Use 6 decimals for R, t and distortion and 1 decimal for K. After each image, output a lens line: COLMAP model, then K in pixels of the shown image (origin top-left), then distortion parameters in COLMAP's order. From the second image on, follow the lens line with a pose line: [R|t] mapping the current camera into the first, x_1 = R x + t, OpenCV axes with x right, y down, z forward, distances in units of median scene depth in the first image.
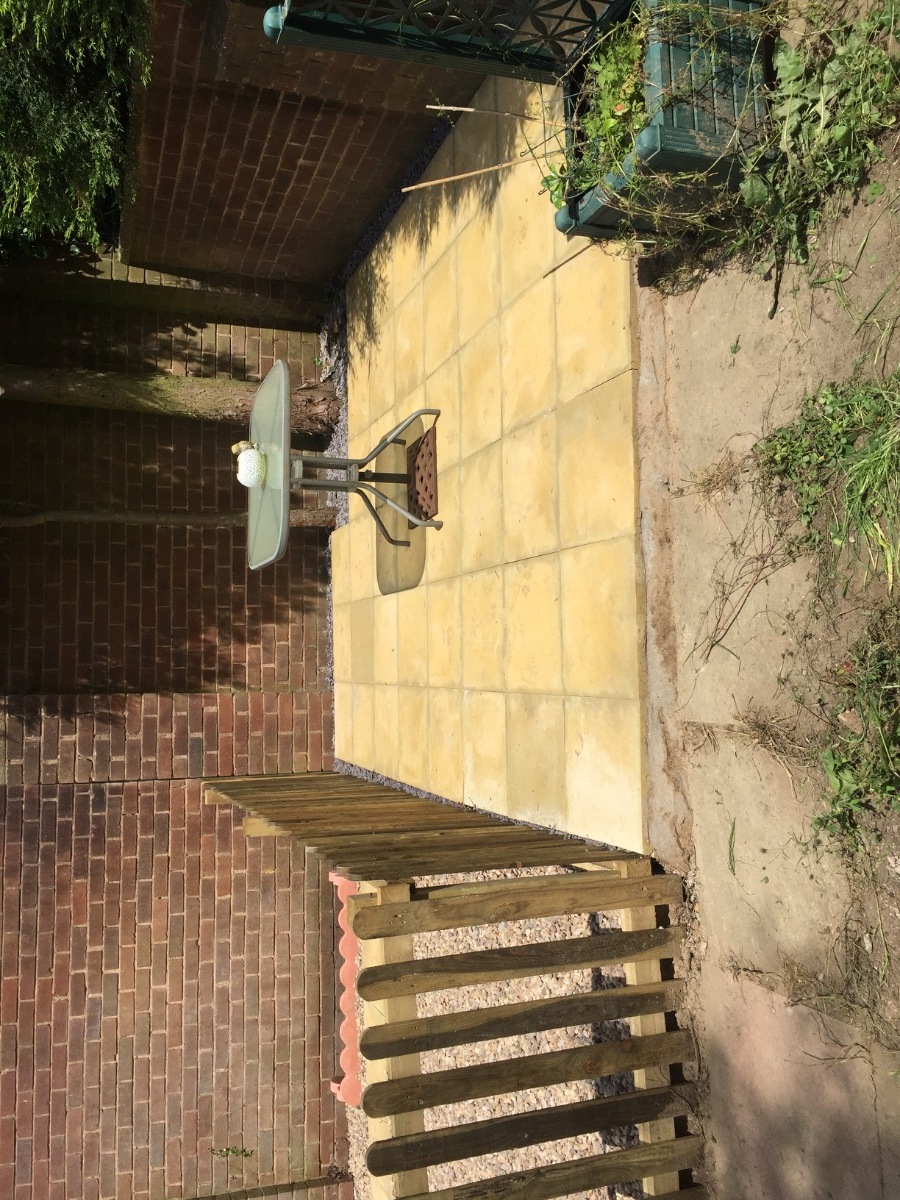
lens RADIAL K [[1030.1, 0, 447.3], [0, 1030.1, 595.0], [0, 0, 1]] dist [0.071794, -0.097490]
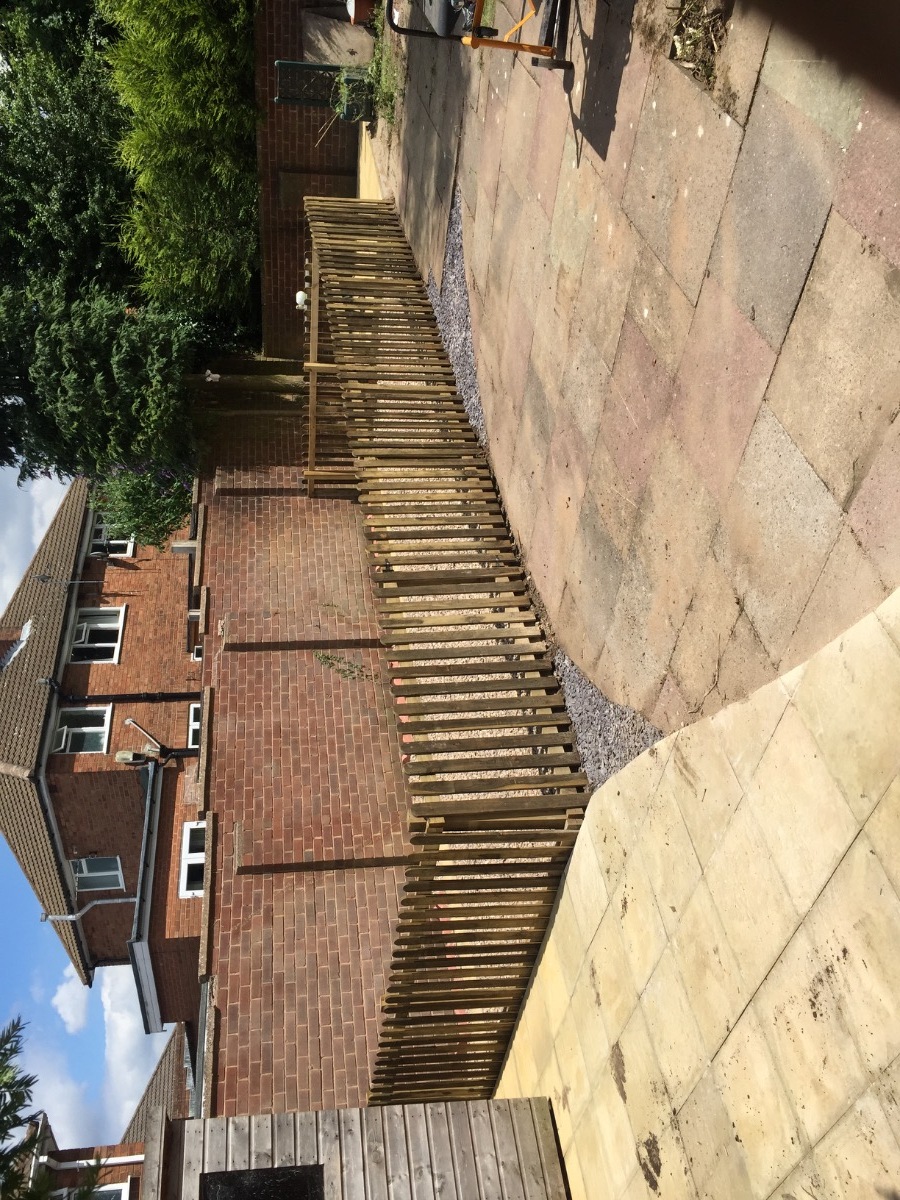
lens RADIAL K [[1030.1, 0, 448.9], [0, 1030.1, 592.9], [0, 0, 1]] dist [0.071794, -0.097490]
pose [[0.969354, -0.237935, -0.061150, 0.141730], [0.137842, 0.732820, -0.666314, 1.855376], [0.203351, 0.637466, 0.743159, -0.420150]]
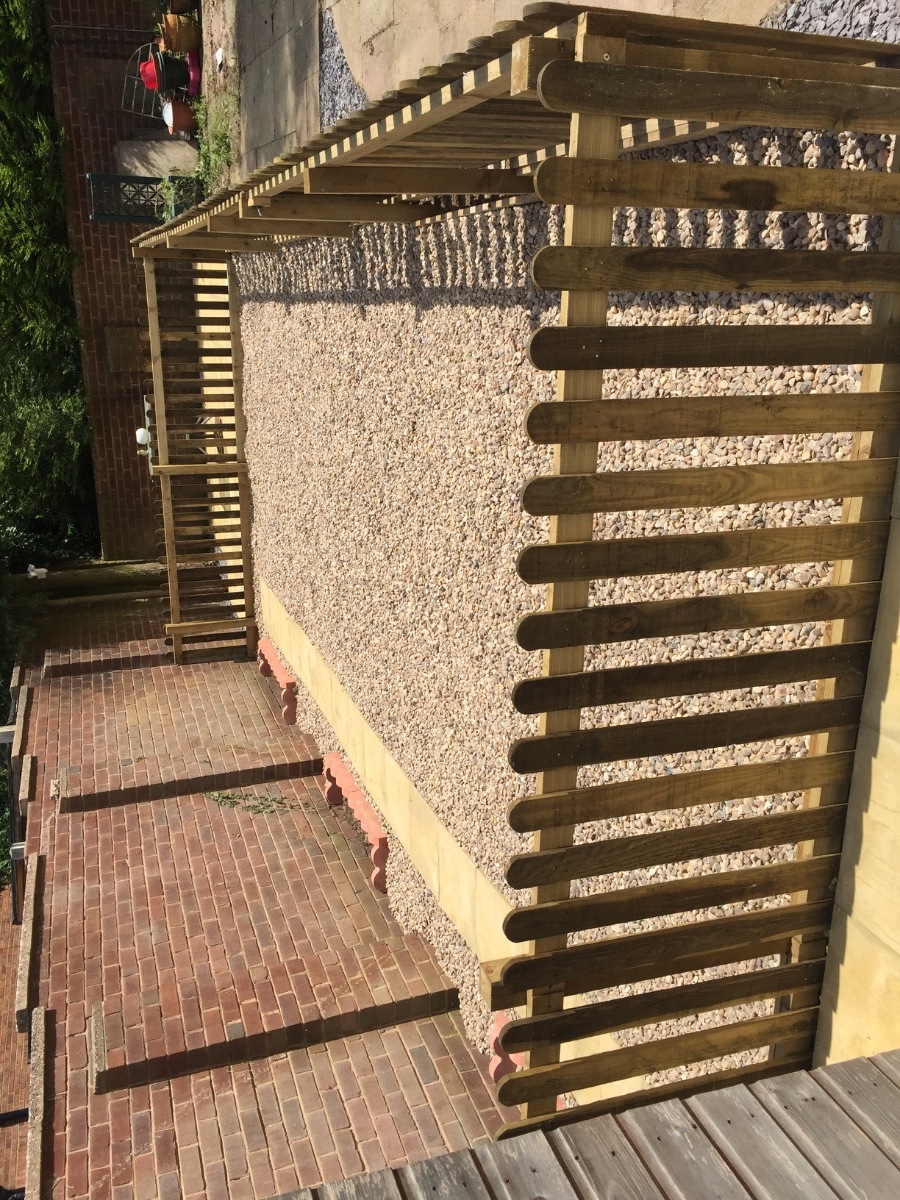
lens RADIAL K [[1030.1, 0, 447.6], [0, 1030.1, 594.8], [0, 0, 1]] dist [0.071794, -0.097490]
pose [[0.902863, -0.385112, 0.191122, -0.117995], [0.337487, 0.359450, -0.869999, 1.731592], [0.266348, 0.849991, 0.454504, 0.303719]]
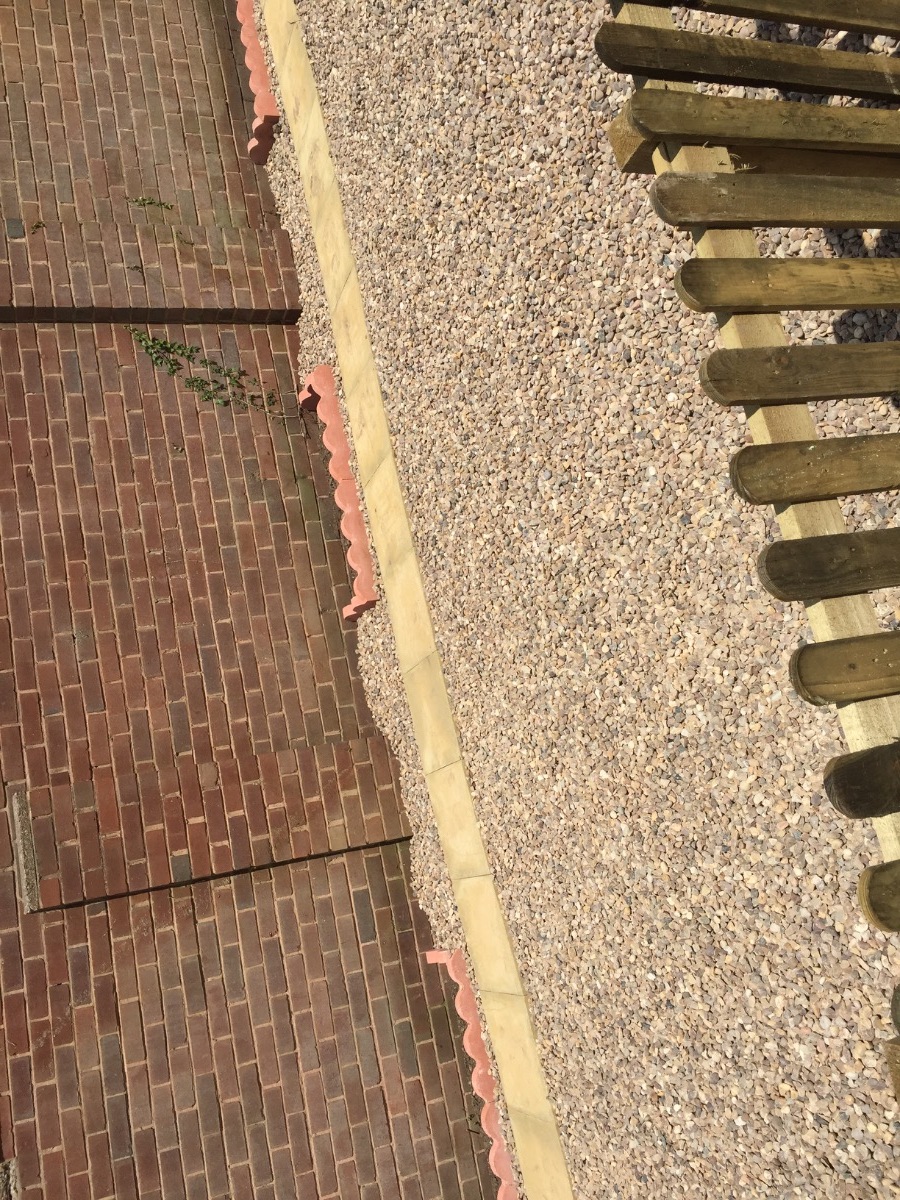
lens RADIAL K [[1030.1, 0, 439.9], [0, 1030.1, 607.1], [0, 0, 1]] dist [0.071794, -0.097490]
pose [[0.983216, -0.166315, 0.075002, -0.083487], [0.175352, 0.974958, -0.136783, 1.053226], [-0.050375, 0.147639, 0.987758, 0.136799]]
